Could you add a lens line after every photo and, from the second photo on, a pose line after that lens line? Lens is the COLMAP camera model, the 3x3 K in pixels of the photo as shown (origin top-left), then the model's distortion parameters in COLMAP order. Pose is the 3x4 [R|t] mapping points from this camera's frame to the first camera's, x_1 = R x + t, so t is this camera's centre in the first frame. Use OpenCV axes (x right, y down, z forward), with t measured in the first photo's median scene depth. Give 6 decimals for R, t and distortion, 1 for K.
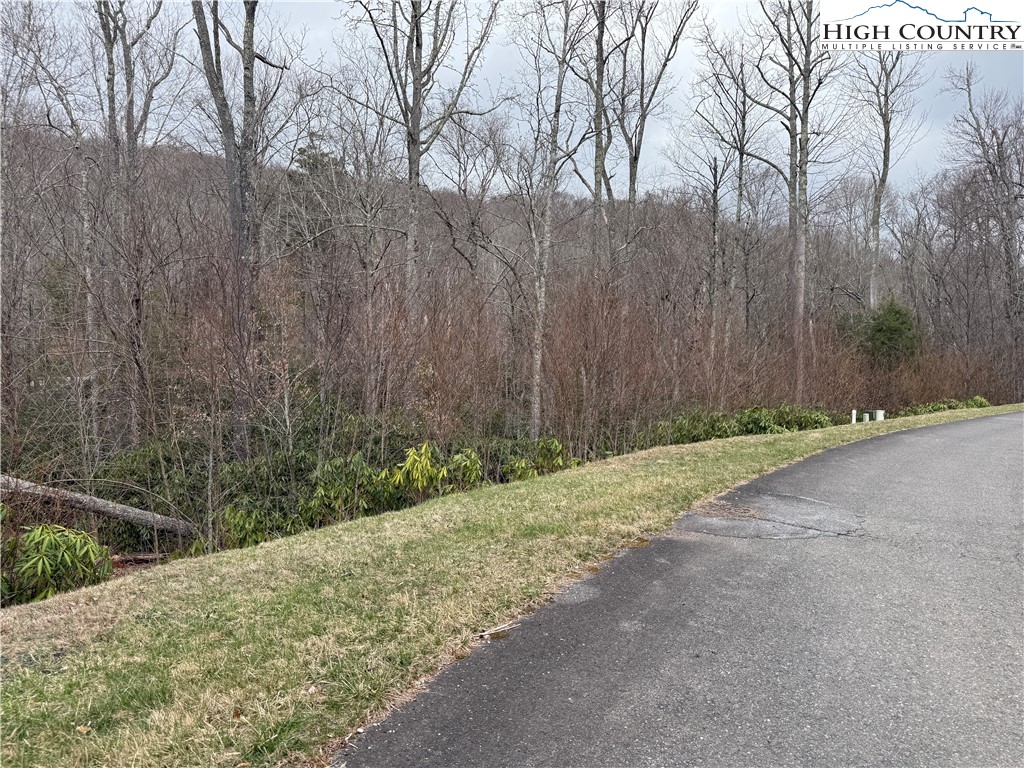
lens RADIAL K [[717.9, 0, 512.0], [0, 717.9, 384.0], [0, 0, 1]] dist [0.053455, -0.074069]
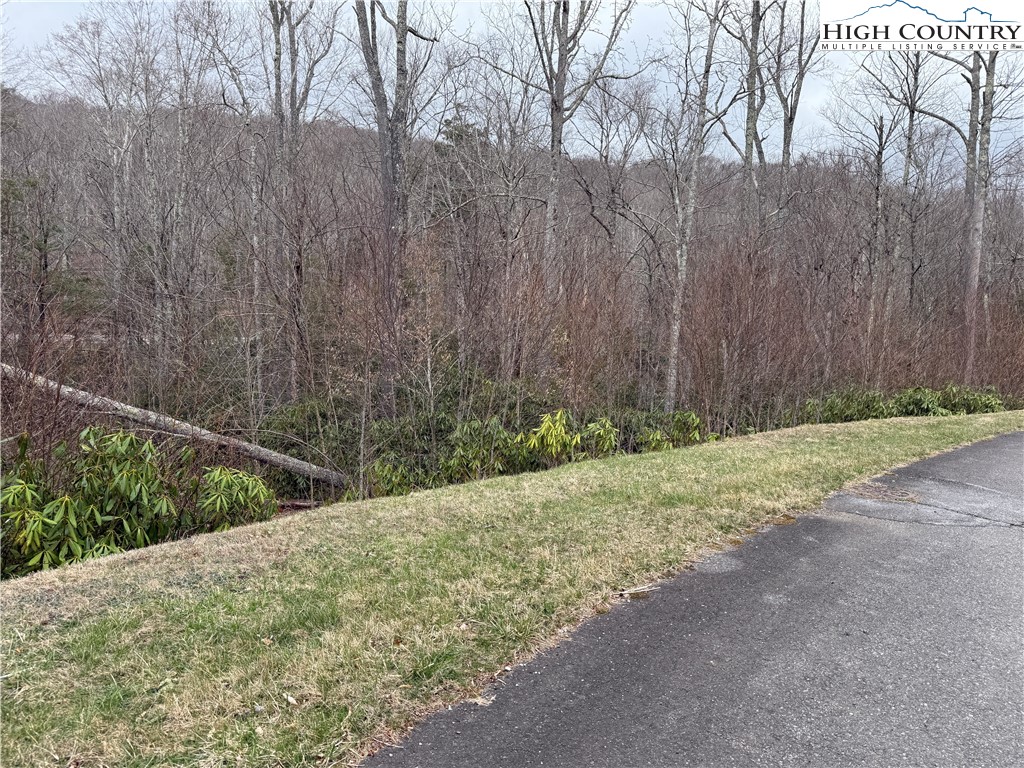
lens RADIAL K [[718.2, 0, 515.6], [0, 718.2, 377.4], [0, 0, 1]] dist [0.048489, -0.070215]
pose [[0.983285, 0.035240, -0.178633, -0.002158], [-0.029341, 0.998937, 0.035557, 0.001306], [0.179696, -0.029722, 0.983273, -0.002380]]
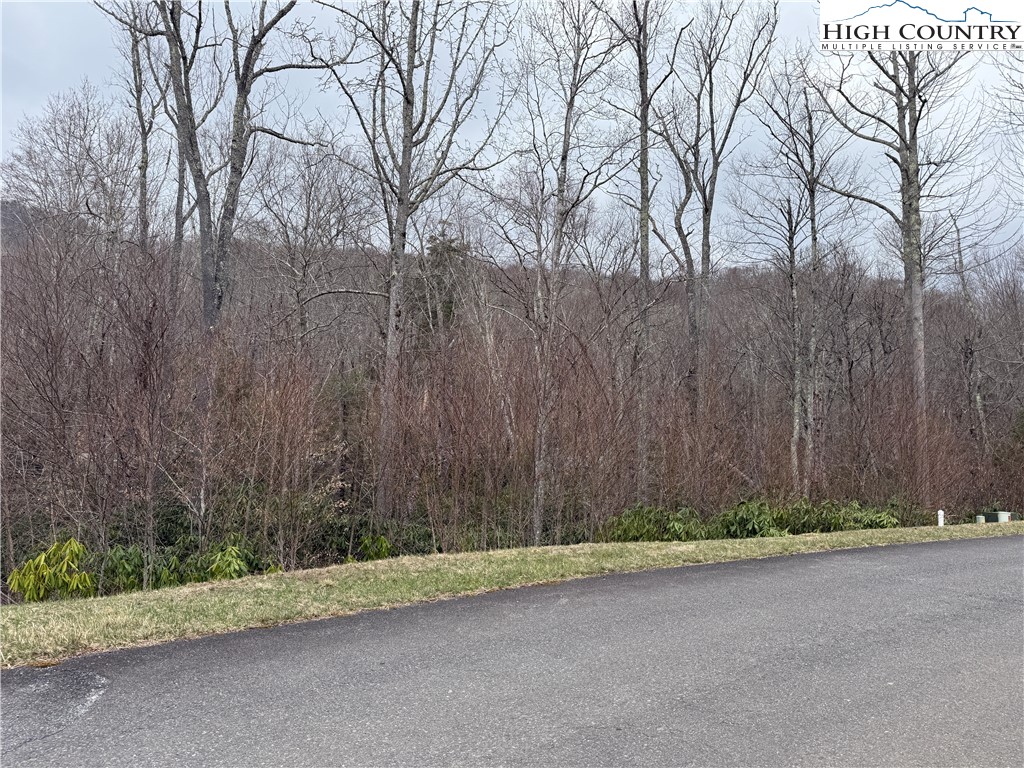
lens RADIAL K [[715.6, 0, 512.0], [0, 715.6, 384.0], [0, 0, 1]] dist [-0.001320, -0.000777]
pose [[0.961176, -0.010954, -0.275719, 0.279744], [-0.020717, 0.993527, -0.111692, -0.000367], [0.275158, 0.113068, 0.954727, 0.199718]]
